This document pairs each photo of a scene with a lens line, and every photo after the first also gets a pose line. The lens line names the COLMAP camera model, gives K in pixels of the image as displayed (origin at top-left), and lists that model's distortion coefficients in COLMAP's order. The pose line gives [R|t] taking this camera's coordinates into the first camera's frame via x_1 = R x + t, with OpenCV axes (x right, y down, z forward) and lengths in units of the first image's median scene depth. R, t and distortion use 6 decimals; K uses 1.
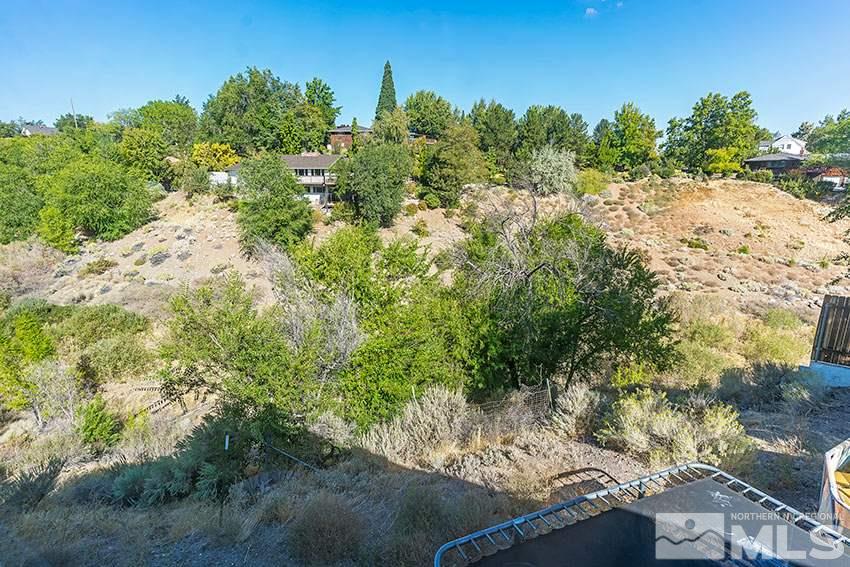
lens RADIAL K [[425.0, 0, 421.6], [0, 425.0, 284.0], [0, 0, 1]] dist [-0.005478, 0.004221]
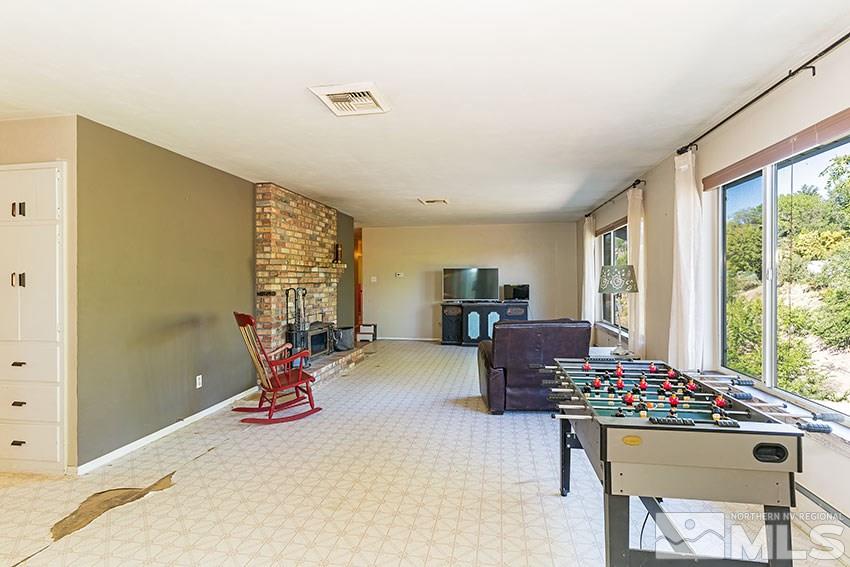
lens RADIAL K [[425.0, 0, 423.0], [0, 425.0, 281.6], [0, 0, 1]] dist [-0.005478, 0.004221]
pose [[0.303506, -0.003338, -0.952824, 0.199554], [-0.201574, 0.977136, -0.067631, 0.034335], [0.931264, 0.212591, 0.295894, -0.134653]]
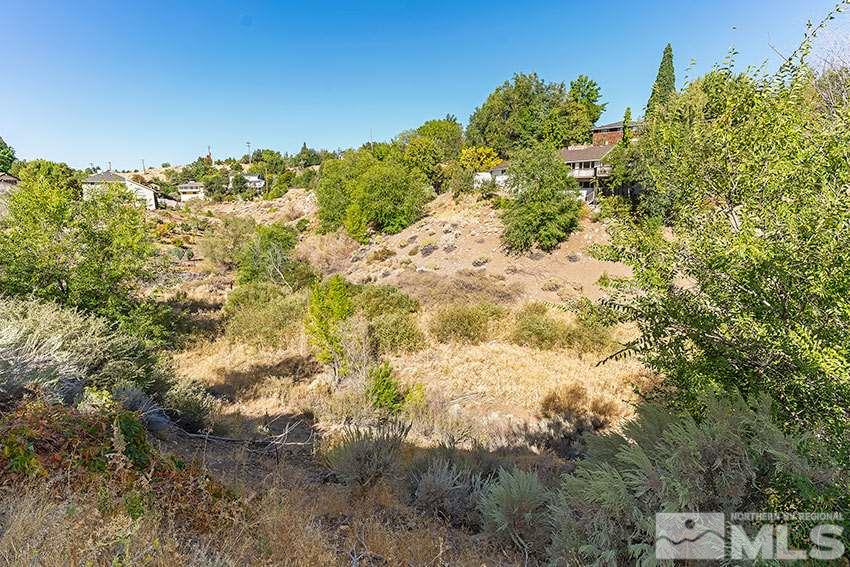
lens RADIAL K [[425.0, 0, 424.3], [0, 425.0, 283.0], [0, 0, 1]] dist [-0.005478, 0.004221]
pose [[0.860854, 0.077393, -0.502932, -0.075526], [-0.095274, 0.995402, -0.009902, 0.030906], [0.499853, 0.056440, 0.864269, 0.067901]]
